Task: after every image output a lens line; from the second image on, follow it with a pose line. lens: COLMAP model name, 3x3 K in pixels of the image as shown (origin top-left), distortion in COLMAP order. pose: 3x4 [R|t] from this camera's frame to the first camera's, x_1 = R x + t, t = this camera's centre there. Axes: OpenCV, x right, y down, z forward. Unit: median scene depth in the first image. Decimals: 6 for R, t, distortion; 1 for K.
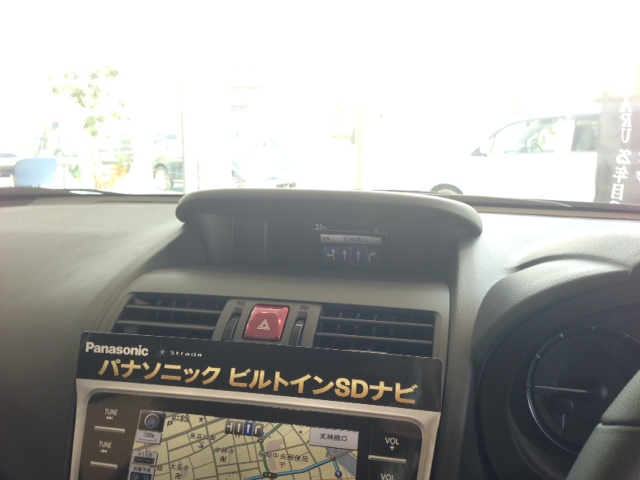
lens RADIAL K [[607.6, 0, 319.9], [0, 607.6, 238.1], [0, 0, 1]] dist [0.022273, 0.000000]
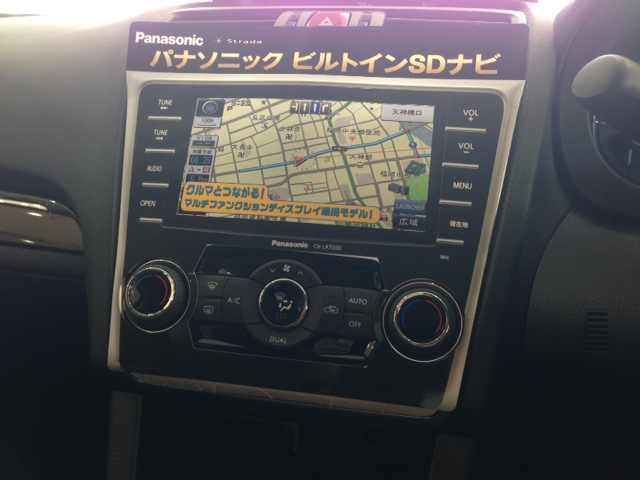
lens RADIAL K [[607.6, 0, 320.3], [0, 607.6, 242.0], [0, 0, 1]] dist [0.022273, 0.000000]
pose [[0.999810, 0.018270, 0.006759, -0.110064], [-0.018916, 0.993440, 0.112782, 0.405861], [-0.004654, -0.112888, 0.993597, 0.041985]]
